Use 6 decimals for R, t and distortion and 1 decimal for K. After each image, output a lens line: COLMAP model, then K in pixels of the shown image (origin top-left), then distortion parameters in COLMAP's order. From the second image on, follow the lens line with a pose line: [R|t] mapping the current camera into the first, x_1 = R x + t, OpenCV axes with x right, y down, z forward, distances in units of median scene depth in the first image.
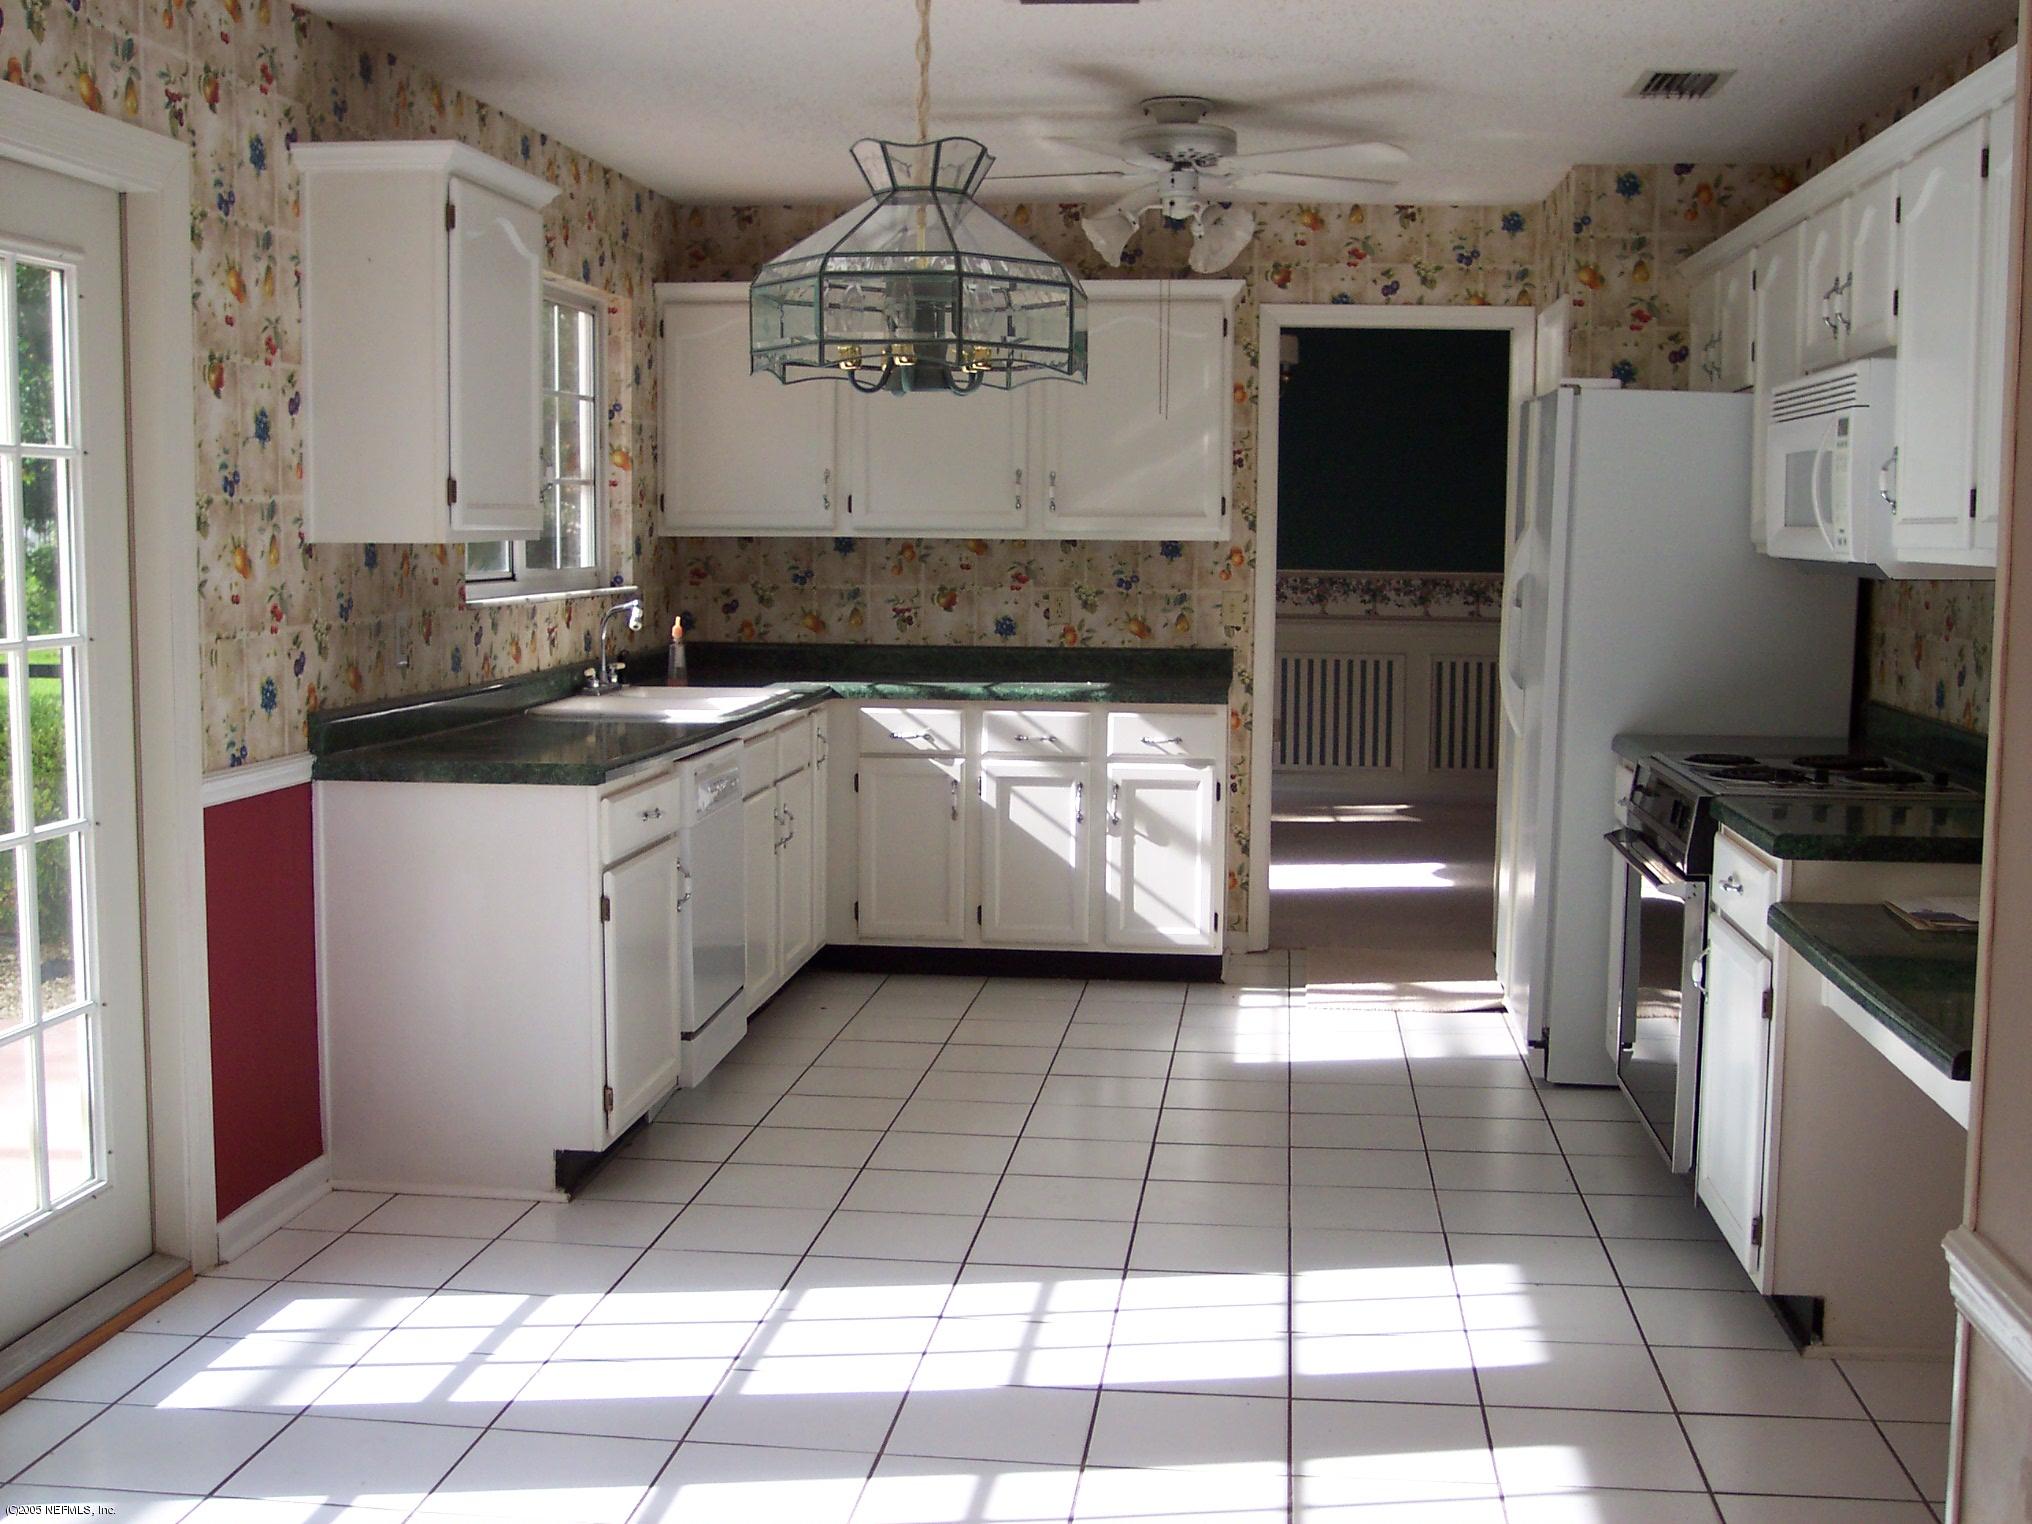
lens RADIAL K [[2338.8, 0, 1016.0], [0, 2338.8, 762.0], [0, 0, 1]] dist [-0.111499, -0.035417]
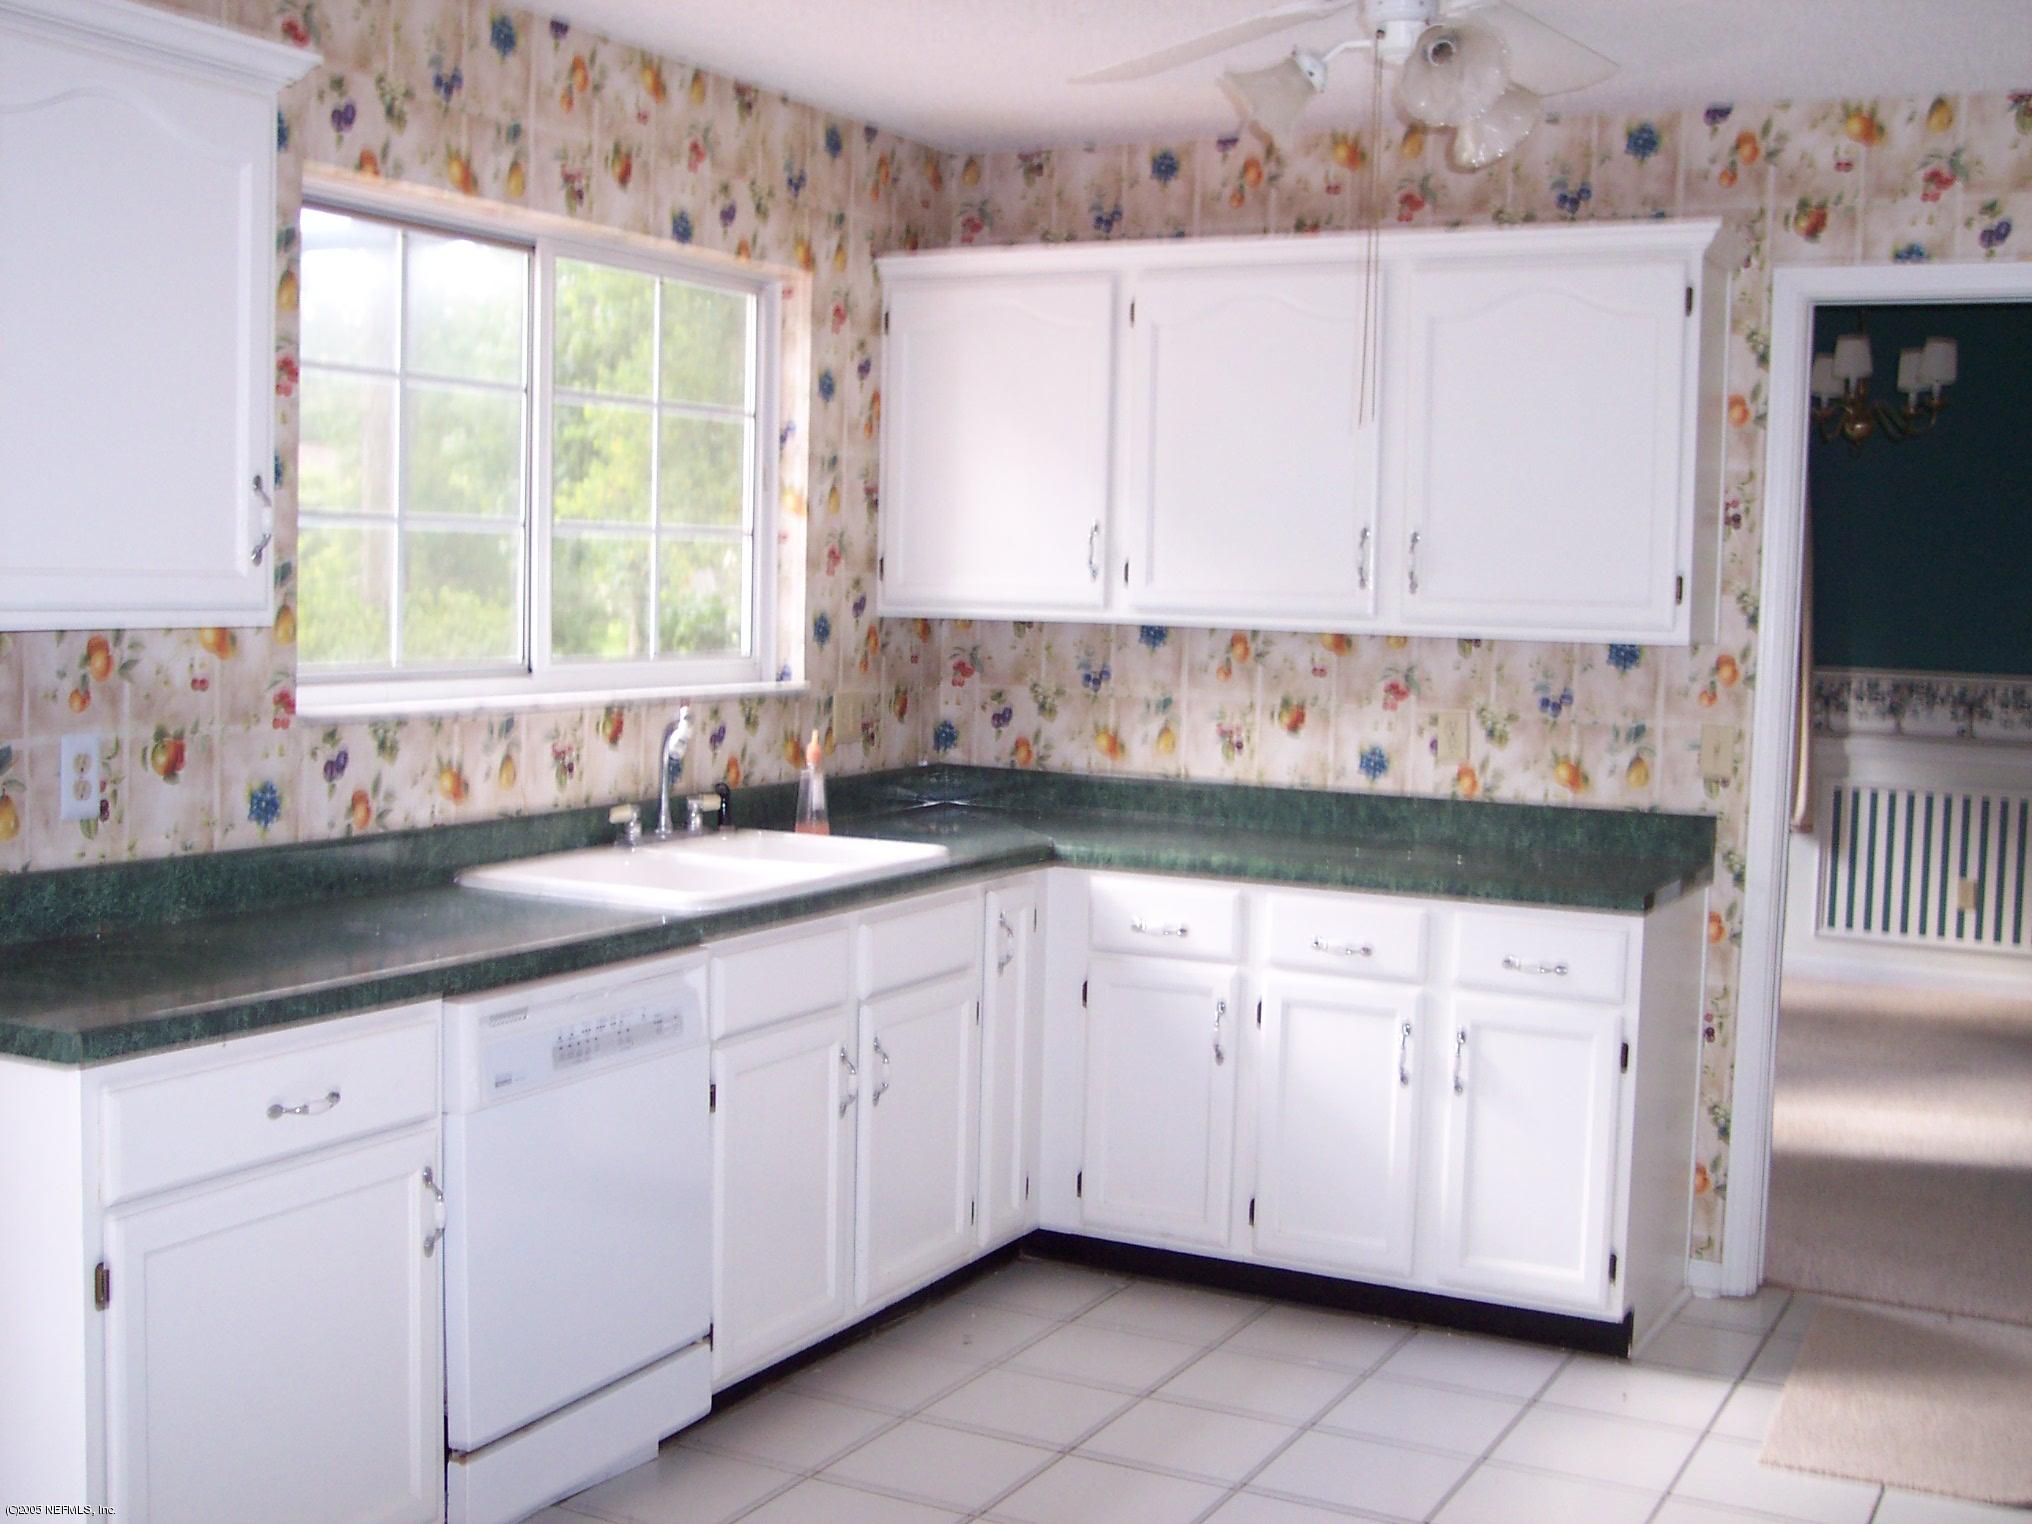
lens RADIAL K [[2289.9, 0, 1016.0], [0, 2289.9, 762.0], [0, 0, 1]] dist [-0.076157, 0.046488]
pose [[0.935929, 0.045582, -0.349226, 0.131646], [-0.057320, 0.998083, -0.023347, -0.037929], [0.347492, 0.041869, 0.936748, 0.362028]]
